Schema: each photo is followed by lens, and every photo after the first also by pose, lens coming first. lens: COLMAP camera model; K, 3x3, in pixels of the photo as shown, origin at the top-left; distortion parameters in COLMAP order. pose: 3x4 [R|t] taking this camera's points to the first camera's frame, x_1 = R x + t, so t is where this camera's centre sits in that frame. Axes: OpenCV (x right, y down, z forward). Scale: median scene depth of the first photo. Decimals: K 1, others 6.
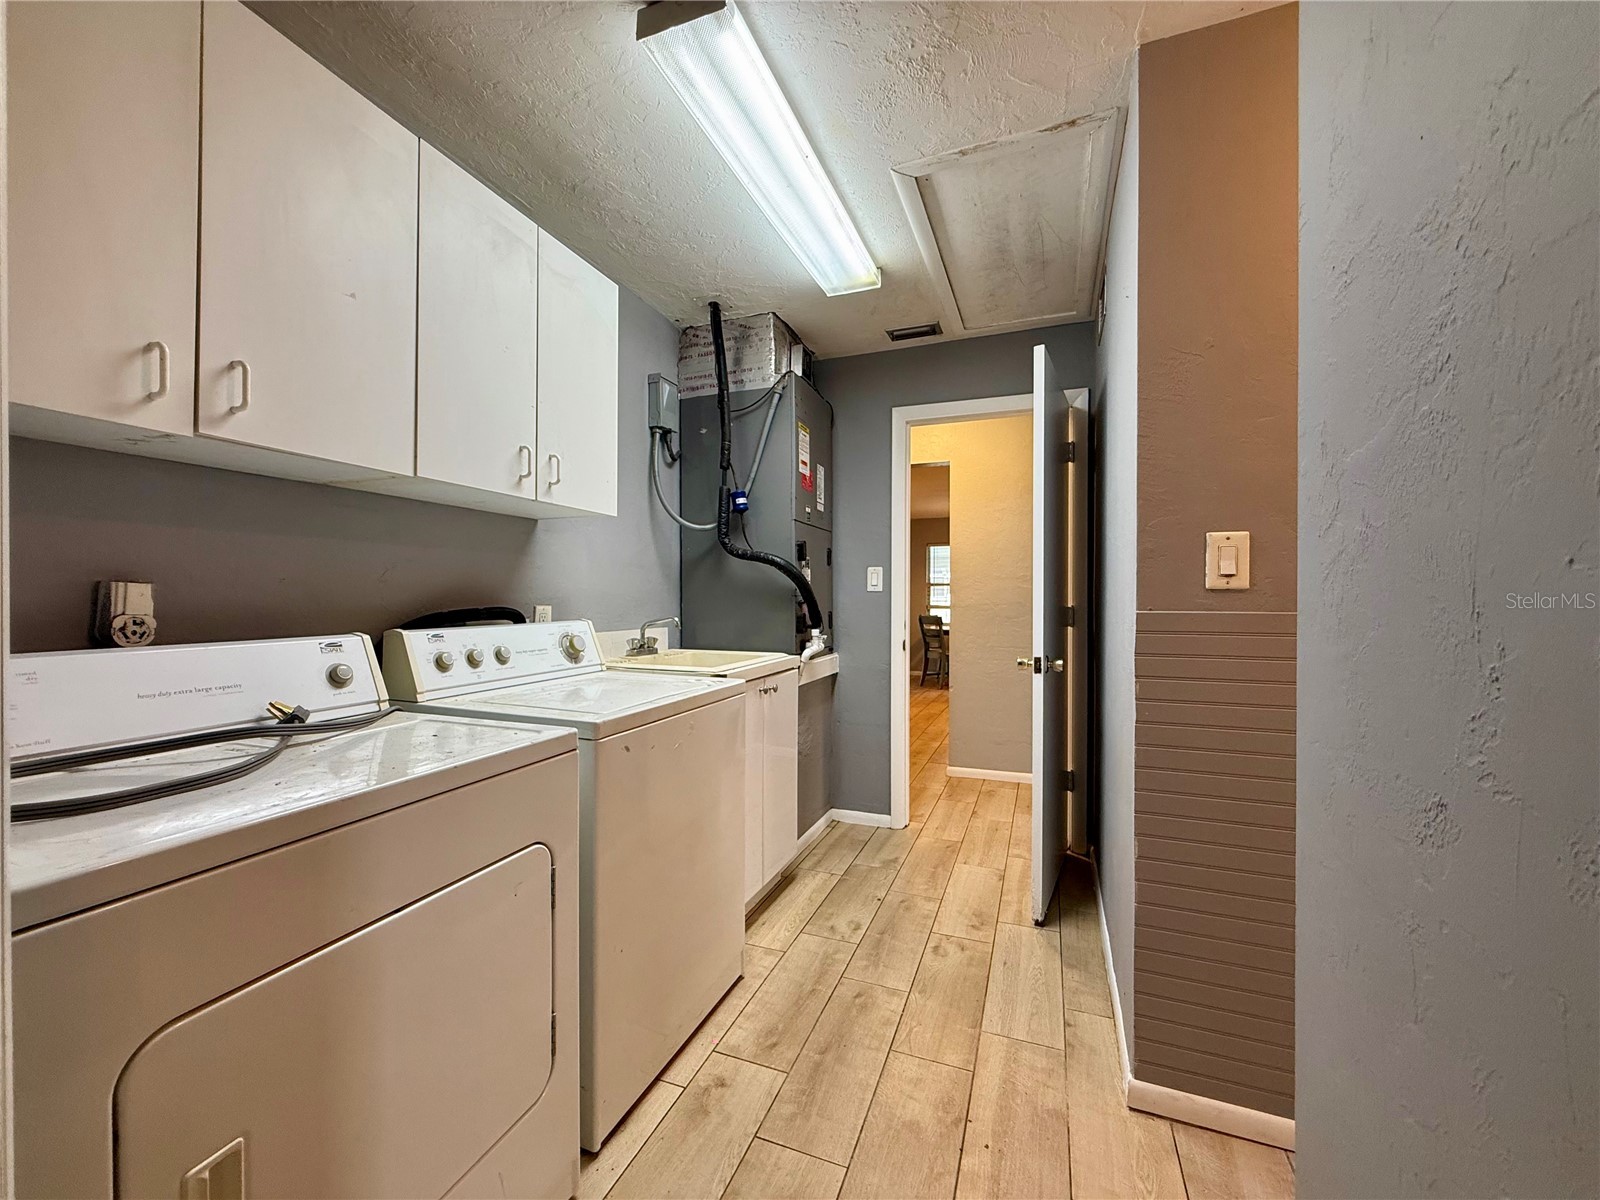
lens RADIAL K [[637.5, 0, 795.8], [0, 637.5, 601.9], [0, 0, 1]] dist [-0.001666, 0.000028]
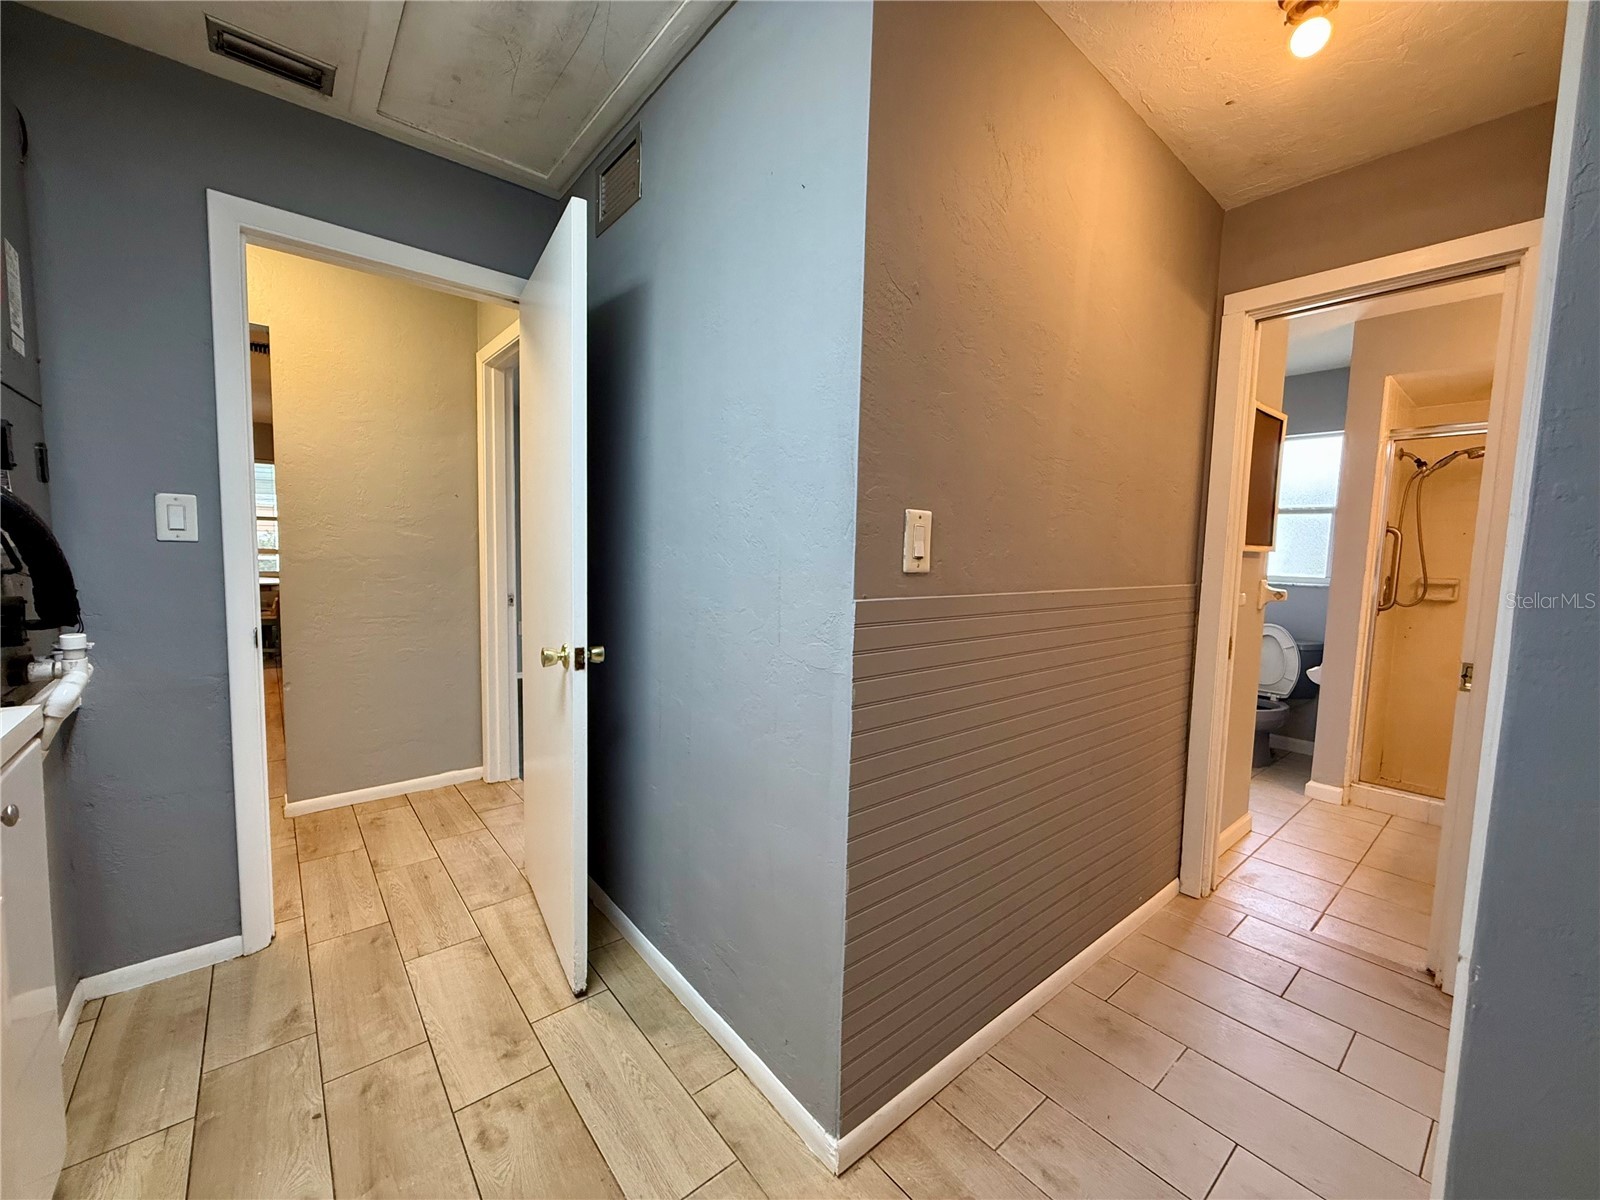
lens RADIAL K [[637.5, 0, 795.8], [0, 637.5, 601.9], [0, 0, 1]] dist [-0.001666, 0.000028]
pose [[0.479351, -0.062336, 0.875407, -0.114263], [-0.023134, 0.996230, 0.083607, -0.026792], [-0.877318, -0.060329, 0.476102, 0.375903]]
